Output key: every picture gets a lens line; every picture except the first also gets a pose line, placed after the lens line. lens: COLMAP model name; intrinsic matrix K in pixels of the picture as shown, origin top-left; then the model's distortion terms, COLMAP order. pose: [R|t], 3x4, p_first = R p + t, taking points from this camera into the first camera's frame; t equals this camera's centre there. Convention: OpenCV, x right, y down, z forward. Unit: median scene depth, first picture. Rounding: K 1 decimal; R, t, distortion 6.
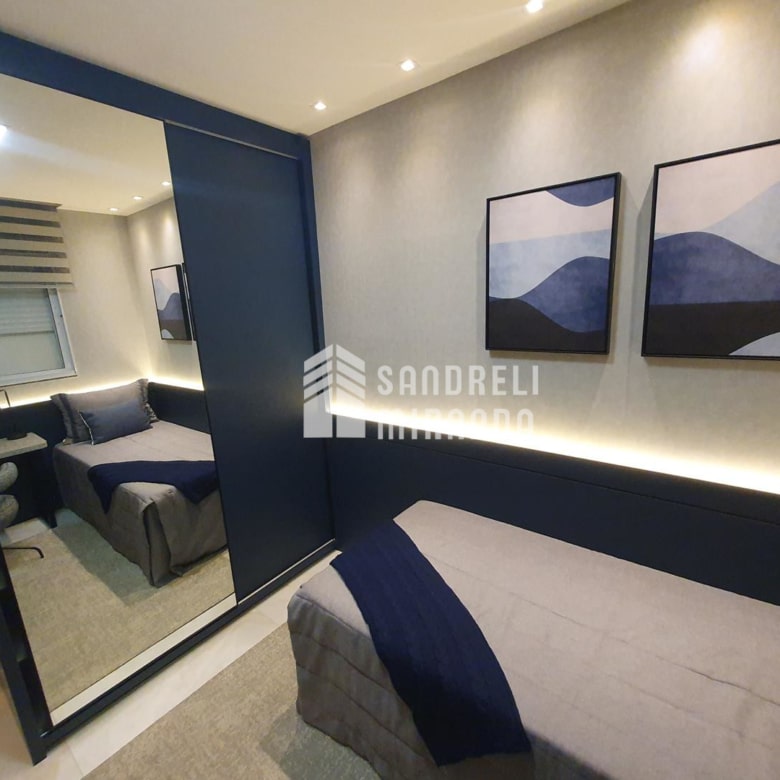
lens RADIAL K [[408.9, 0, 389.0], [0, 408.9, 388.2], [0, 0, 1]] dist [0.003102, -0.001661]
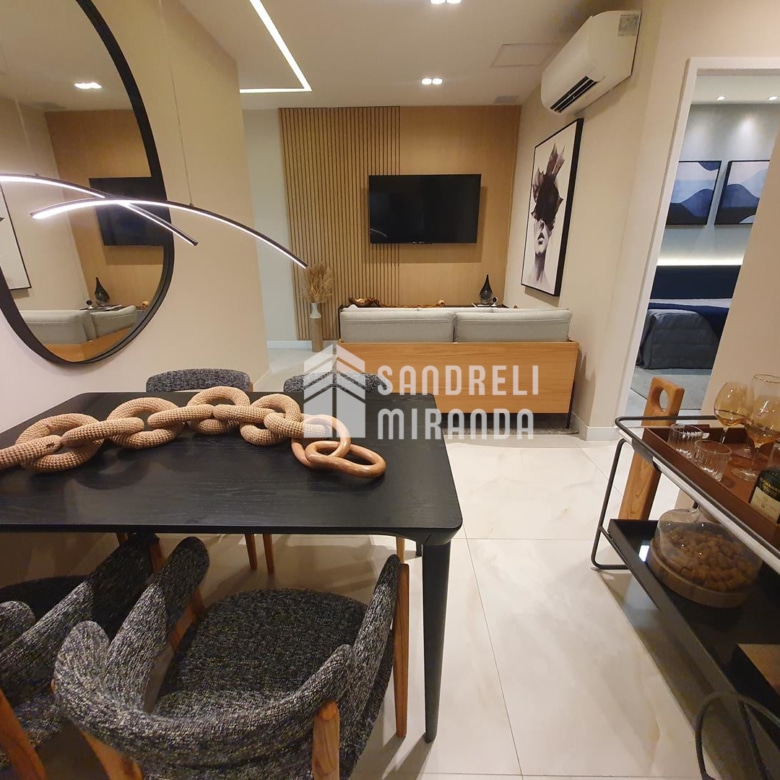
lens RADIAL K [[408.9, 0, 386.6], [0, 408.9, 391.5], [0, 0, 1]] dist [0.003102, -0.001661]
pose [[0.799254, -0.162589, 0.578583, -3.212061], [0.095686, 0.984856, 0.144576, 0.453830], [-0.593327, -0.060191, 0.802708, -0.077369]]
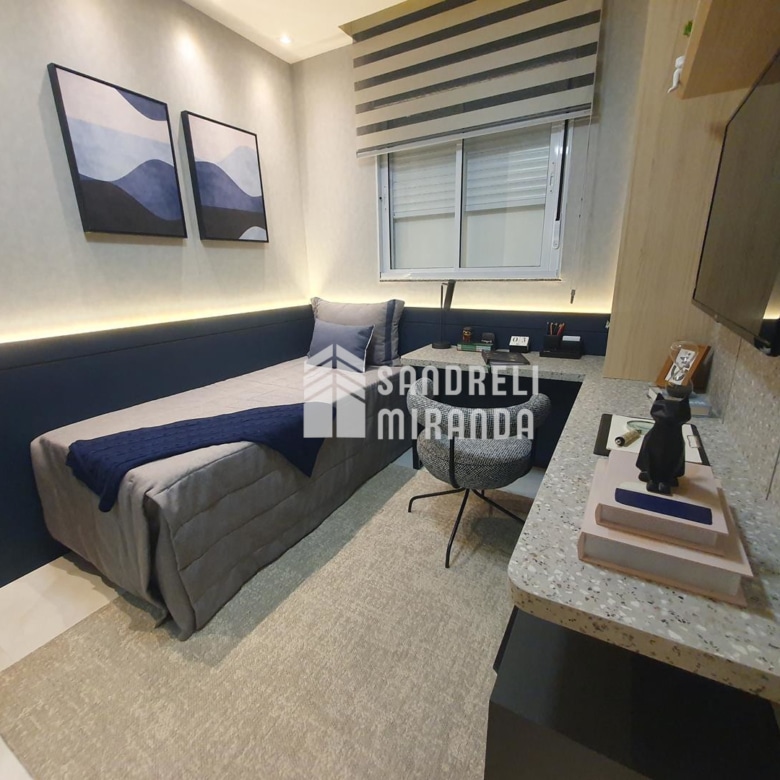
lens RADIAL K [[408.9, 0, 390.3], [0, 408.9, 385.6], [0, 0, 1]] dist [0.003102, -0.001661]
pose [[-0.154884, -0.217585, 0.963674, -1.070258], [0.241381, 0.937547, 0.250481, 0.214881], [-0.957991, 0.271408, -0.092690, 0.588496]]
